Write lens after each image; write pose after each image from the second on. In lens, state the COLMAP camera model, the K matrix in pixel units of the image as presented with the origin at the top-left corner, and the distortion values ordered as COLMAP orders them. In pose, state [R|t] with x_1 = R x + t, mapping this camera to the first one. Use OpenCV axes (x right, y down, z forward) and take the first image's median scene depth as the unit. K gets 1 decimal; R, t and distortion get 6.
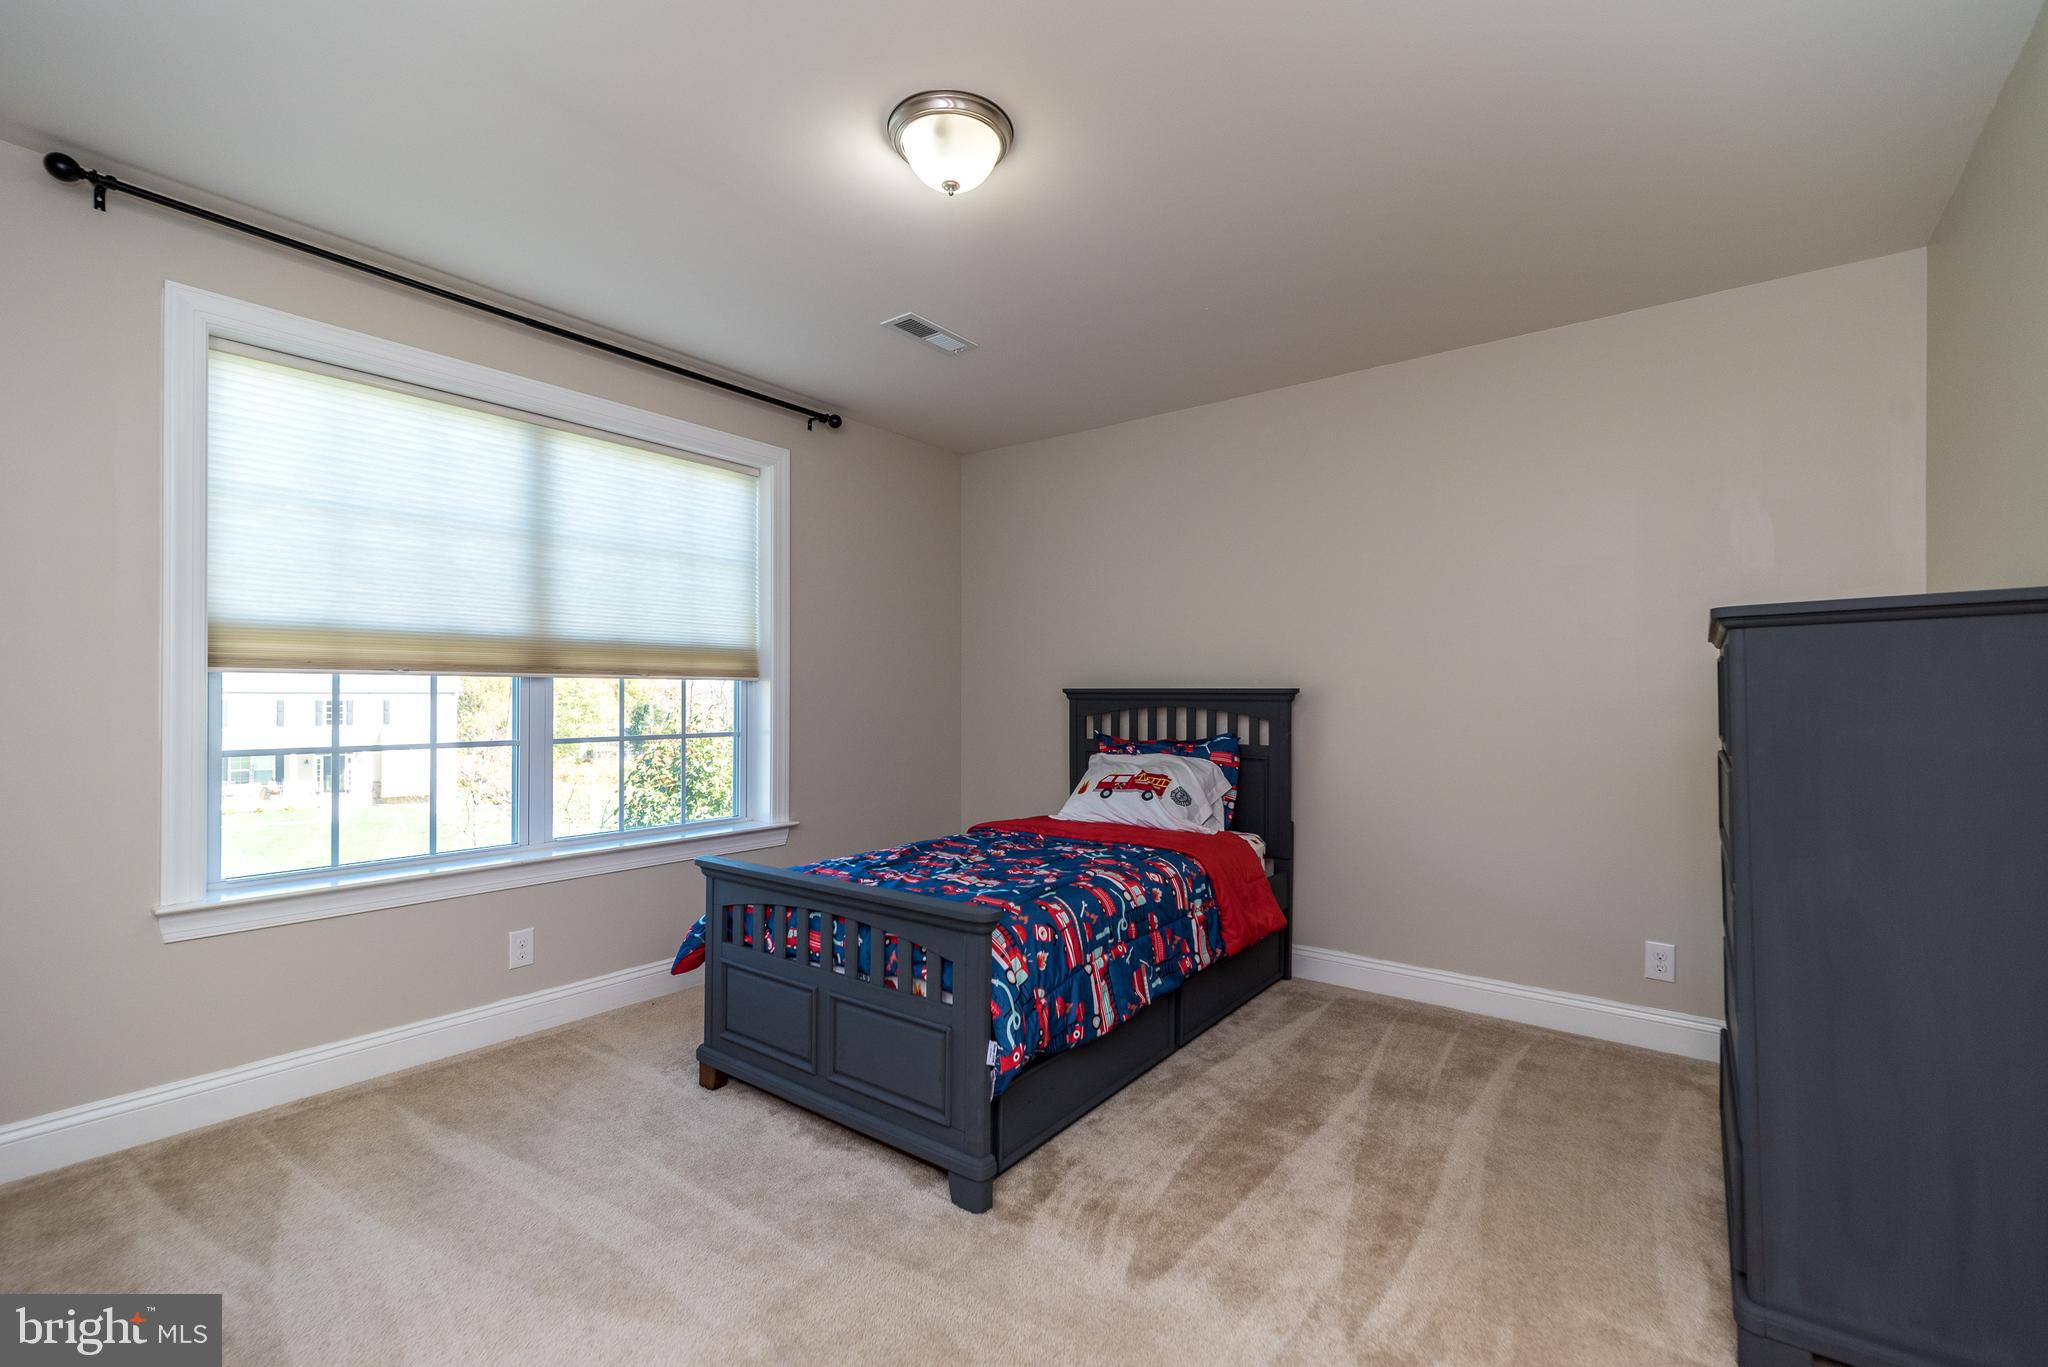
lens RADIAL K [[900.1, 0, 1014.2], [0, 900.1, 689.2], [0, 0, 1]] dist [0.013132, 0.000150]
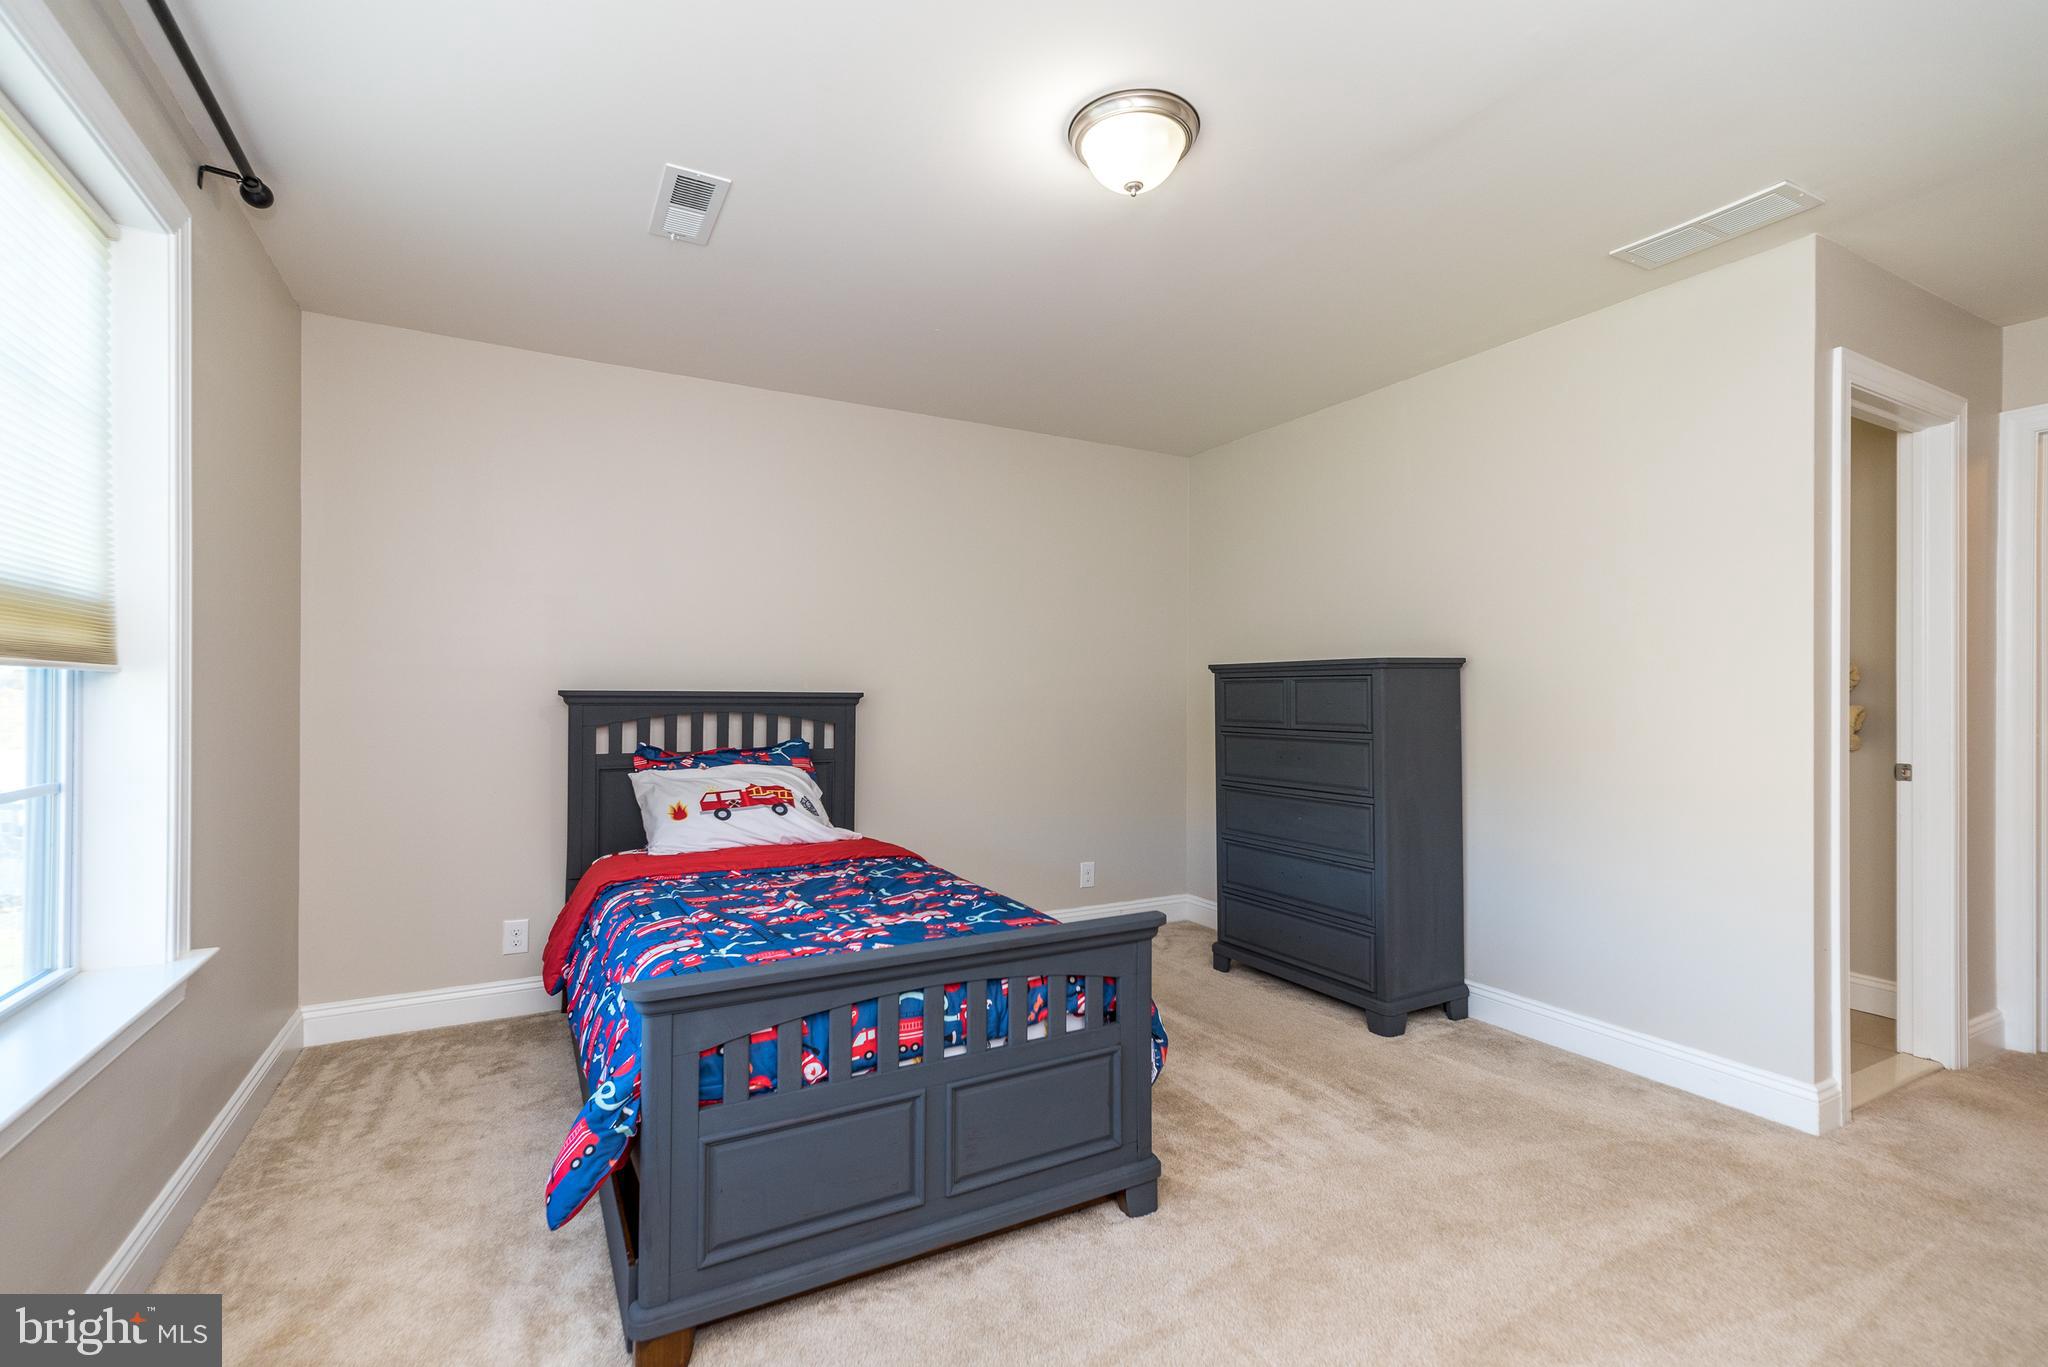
lens RADIAL K [[880.2, 0, 1023.1], [0, 880.2, 694.8], [0, 0, 1]] dist [0.010366, -0.000446]
pose [[0.405751, 0.001213, 0.913983, -0.582202], [-0.008561, 0.999960, 0.002473, -0.003039], [-0.913944, -0.008828, 0.405745, 0.419920]]
